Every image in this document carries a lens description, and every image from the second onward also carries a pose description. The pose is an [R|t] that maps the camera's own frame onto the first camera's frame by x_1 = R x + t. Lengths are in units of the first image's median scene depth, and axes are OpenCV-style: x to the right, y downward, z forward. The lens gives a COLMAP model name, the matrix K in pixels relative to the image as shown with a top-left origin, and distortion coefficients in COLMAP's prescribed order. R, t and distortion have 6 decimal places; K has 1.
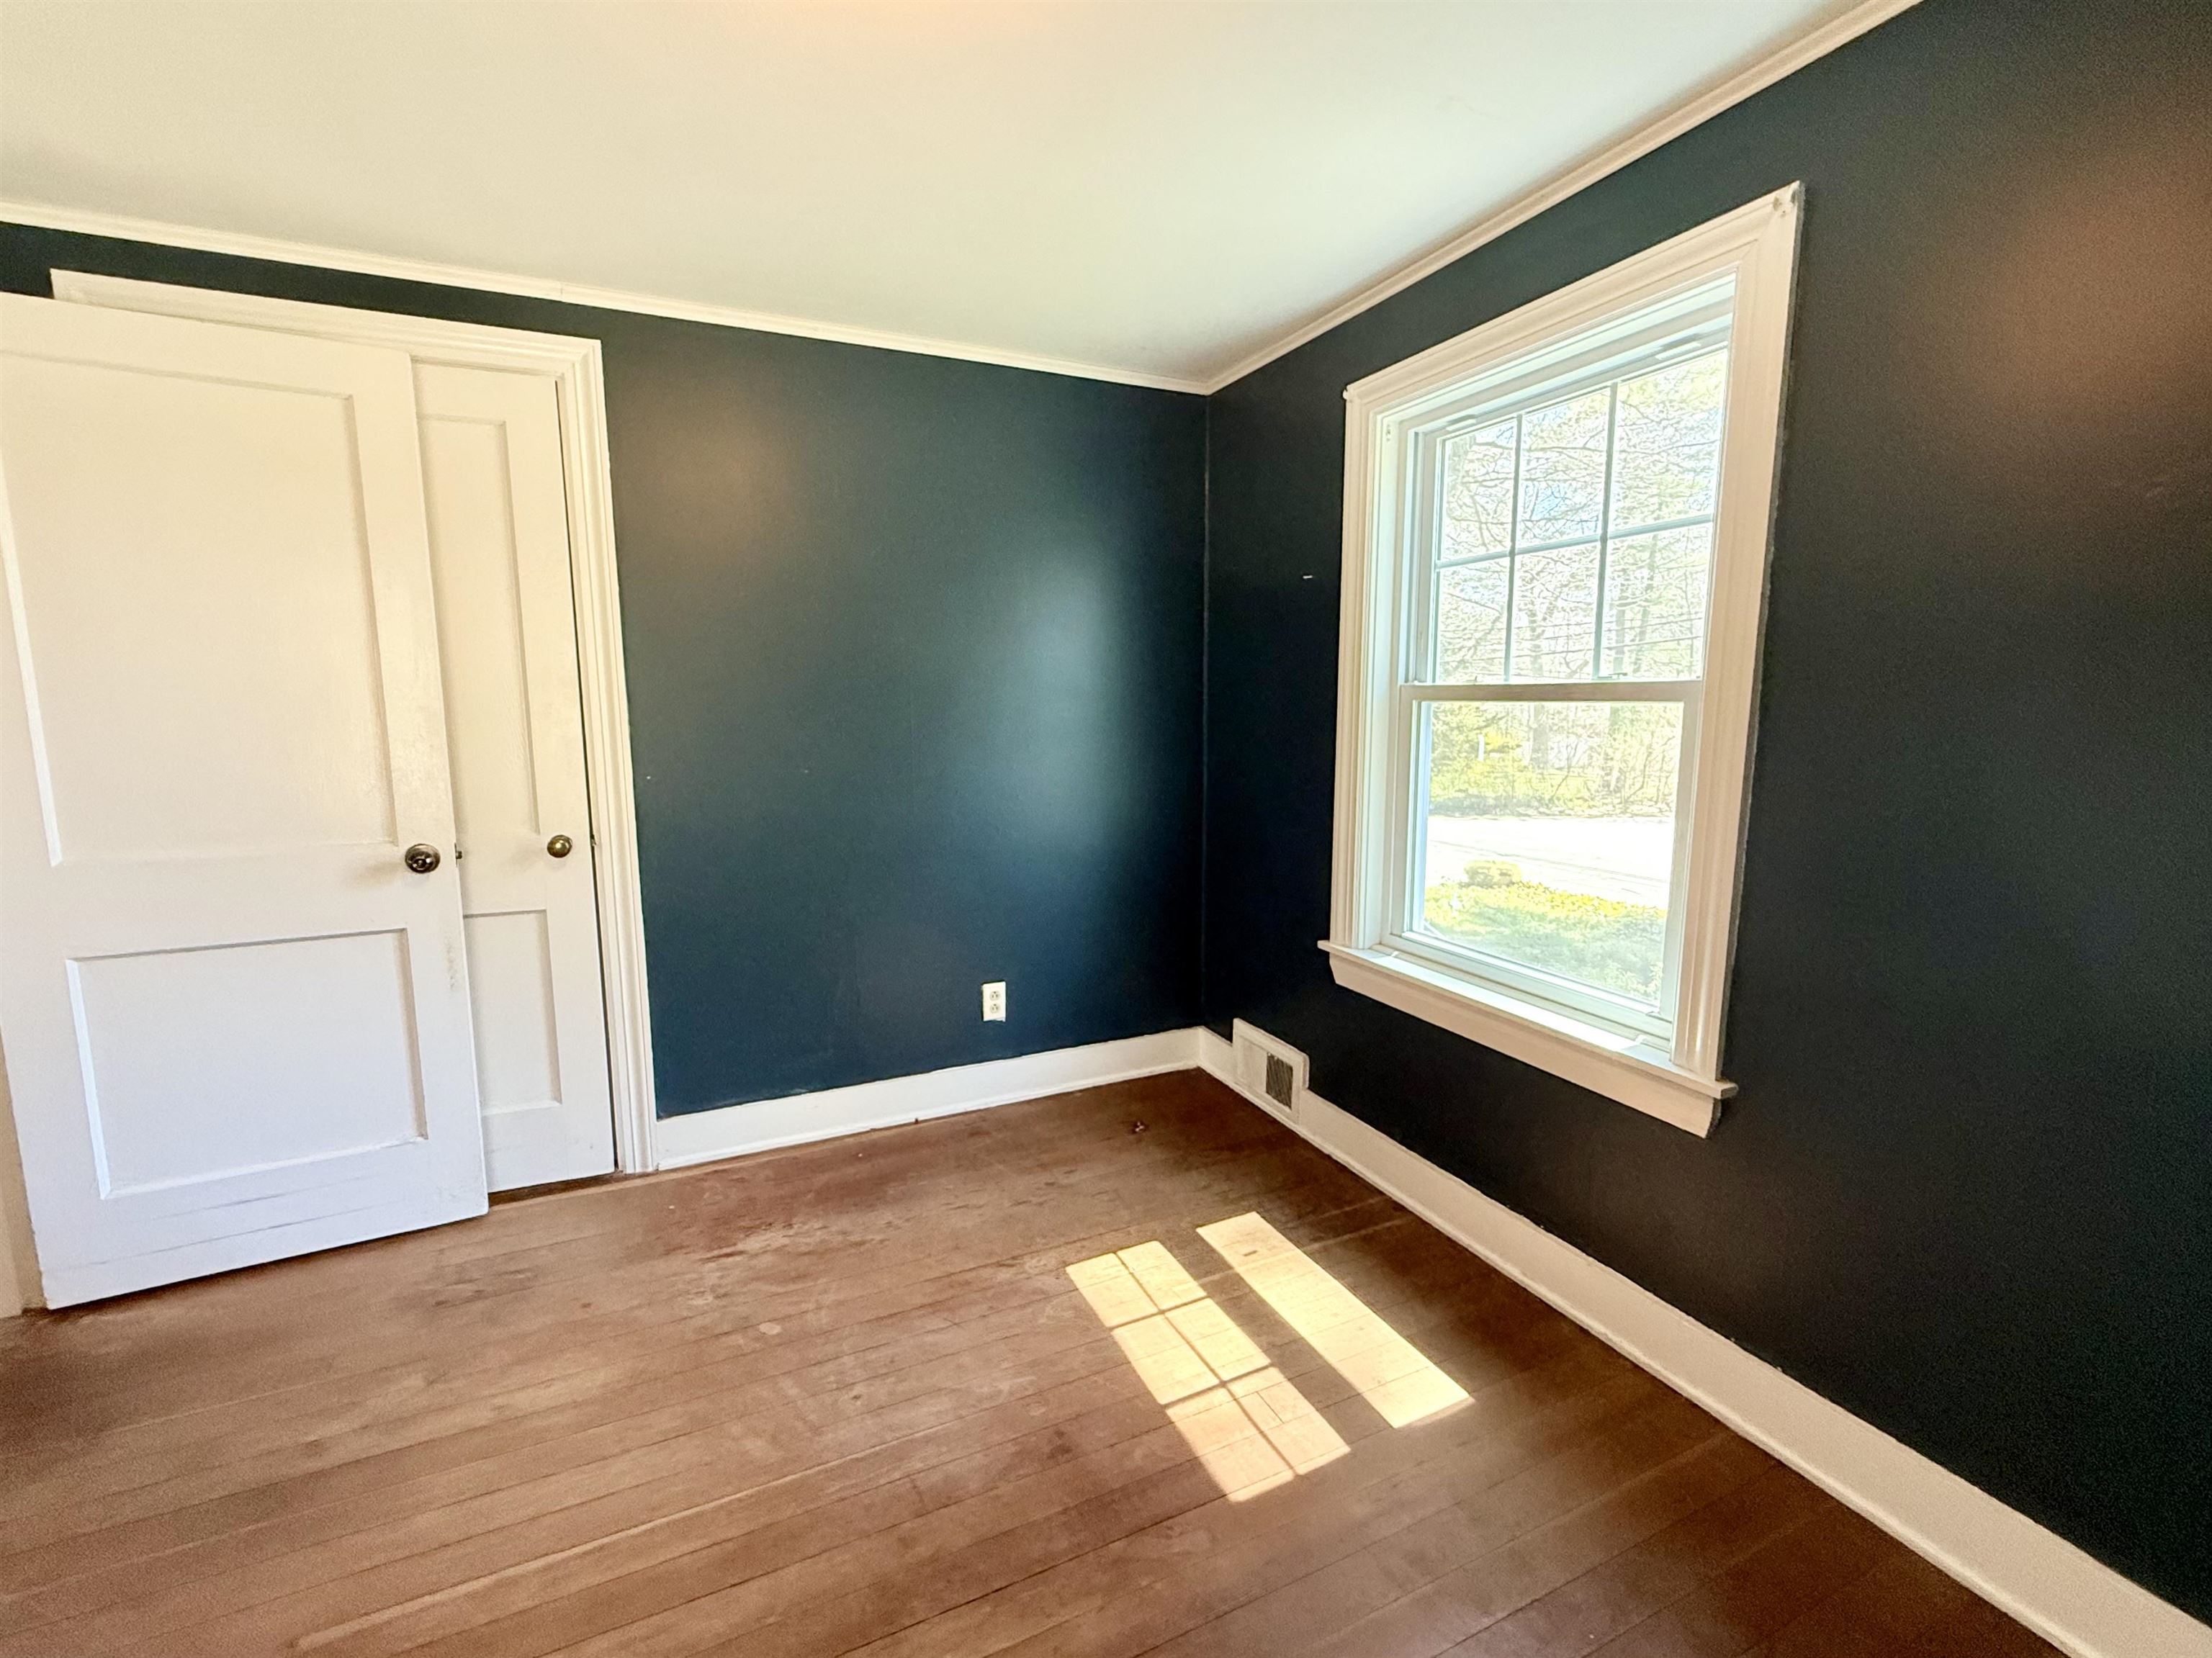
lens RADIAL K [[920.7, 0, 1096.7], [0, 920.7, 830.3], [0, 0, 1]] dist [-0.002082, -0.000305]
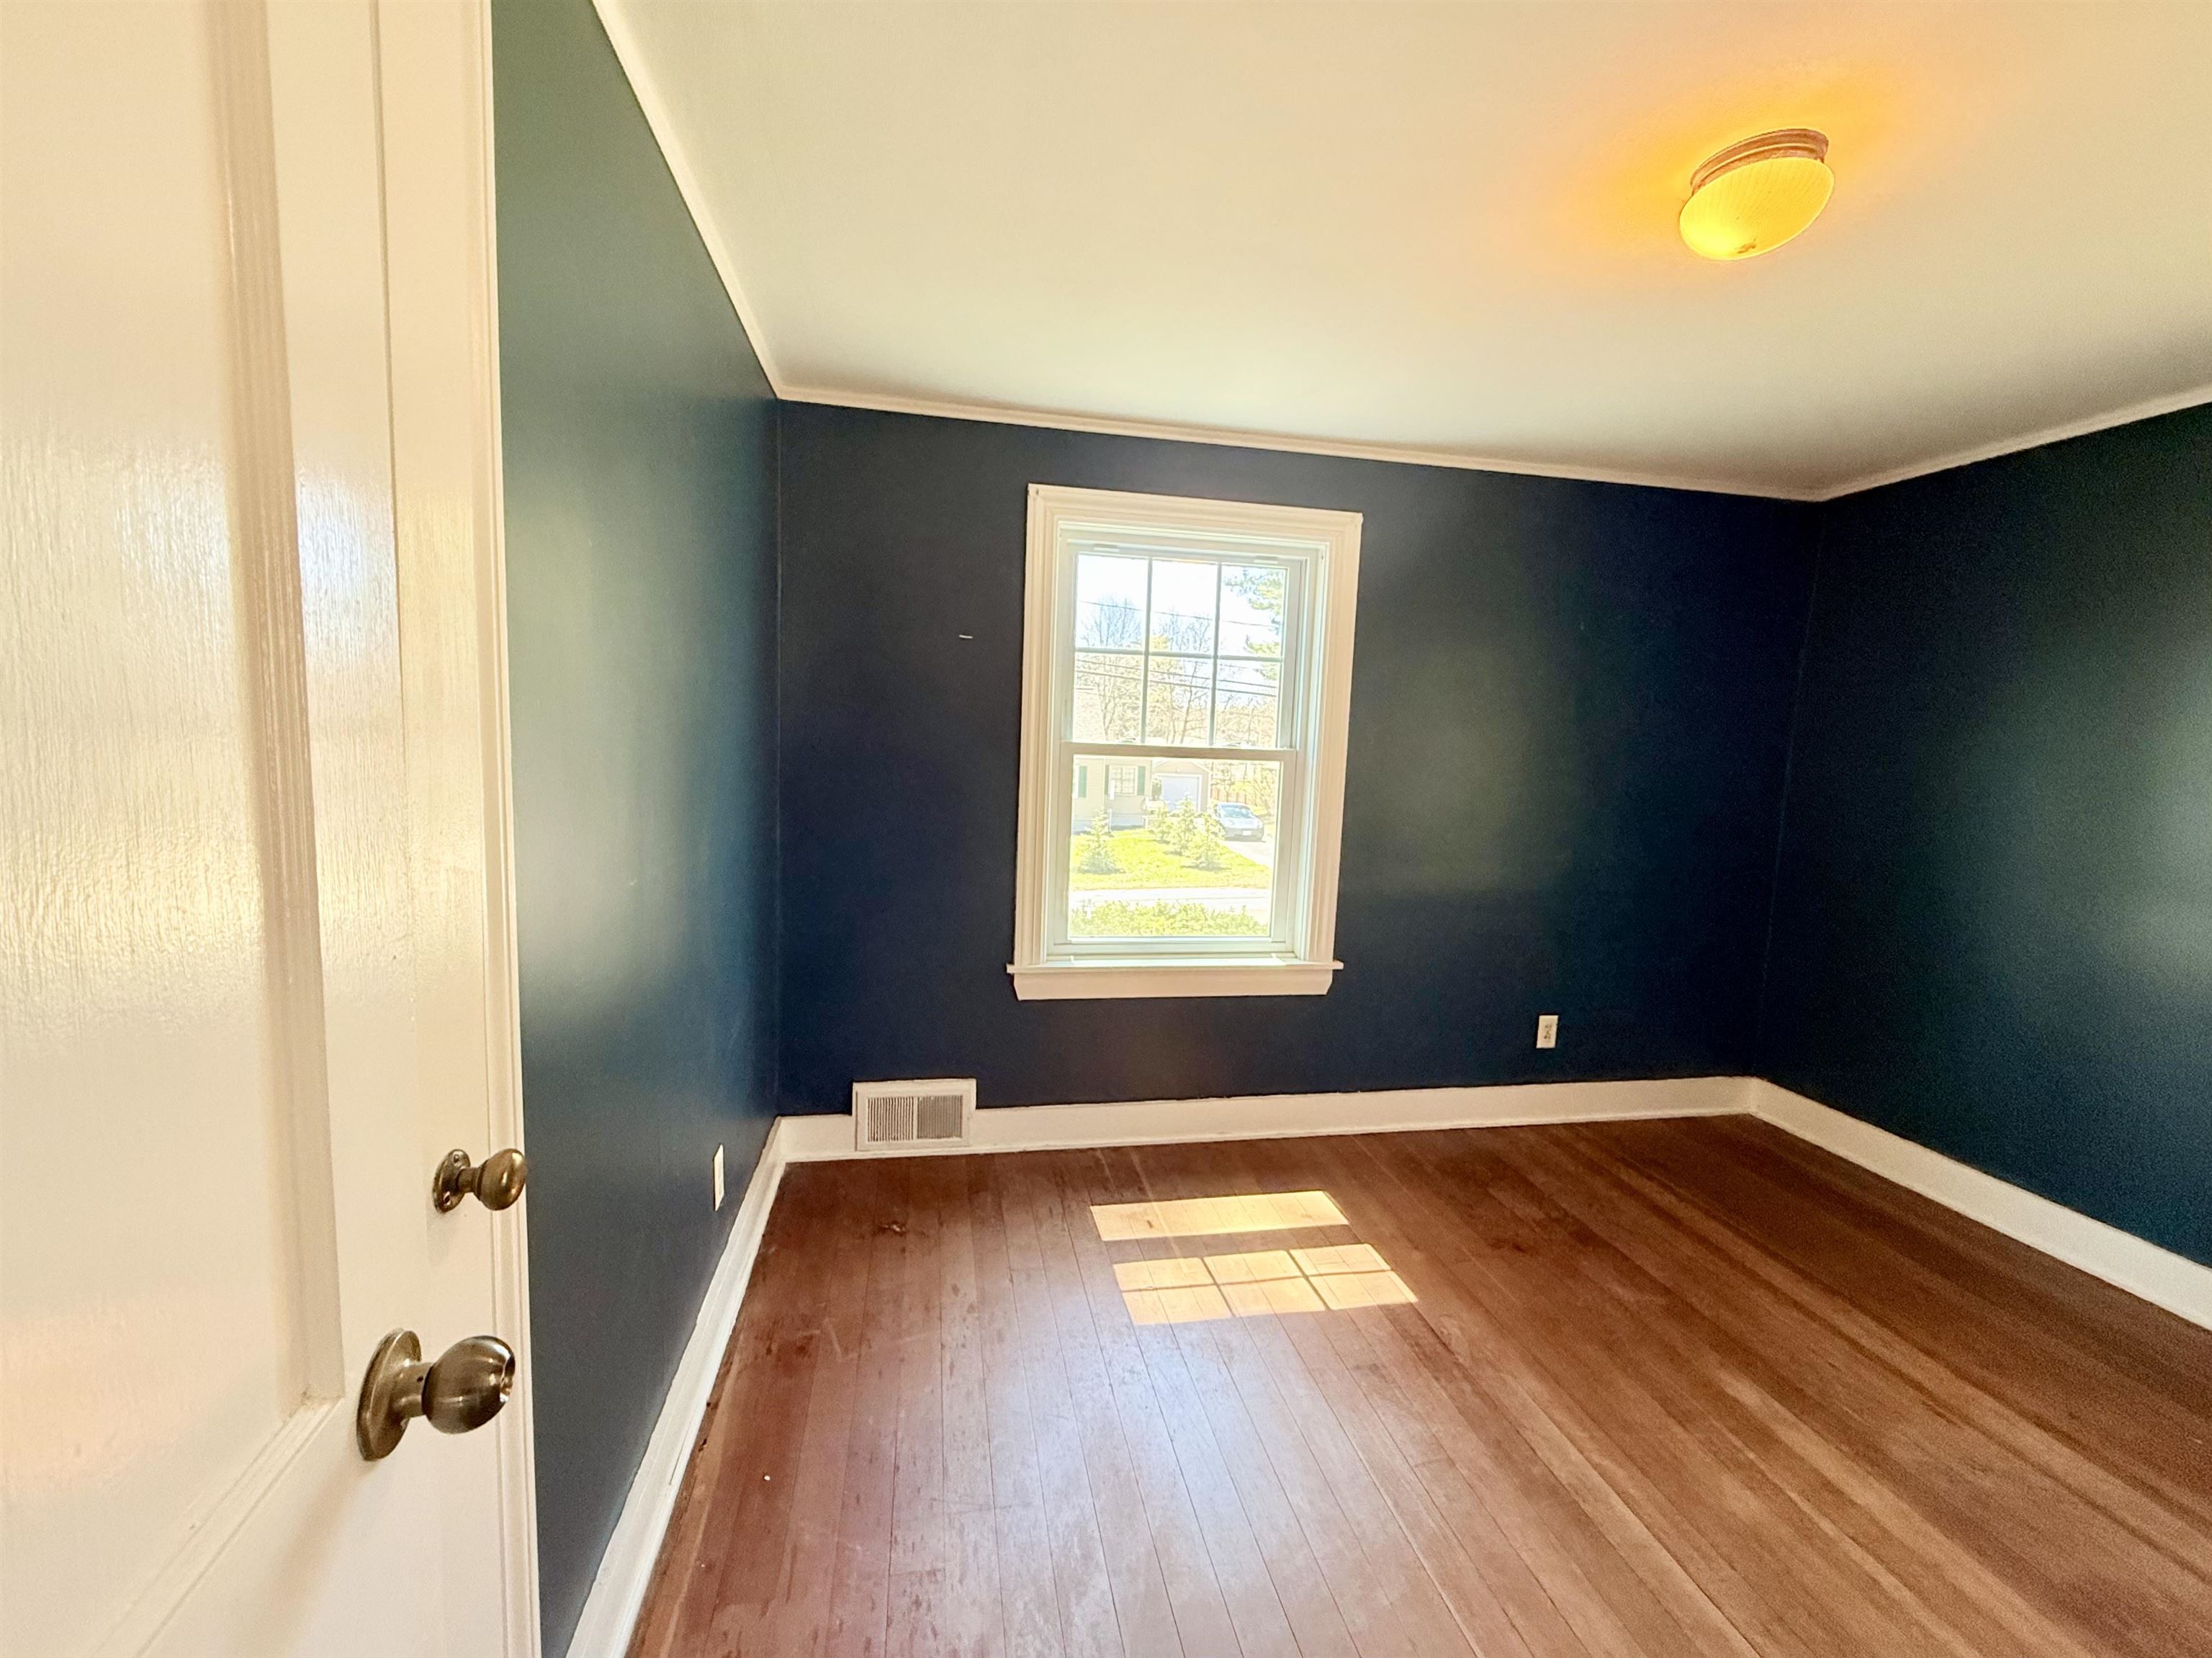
lens RADIAL K [[885.8, 0, 1098.3], [0, 885.8, 826.6], [0, 0, 1]] dist [-0.002045, -0.000423]
pose [[0.260594, -0.084078, 0.961781, -0.888435], [0.095998, 0.993520, 0.060842, -0.121626], [-0.960664, 0.076474, 0.266976, 0.712873]]
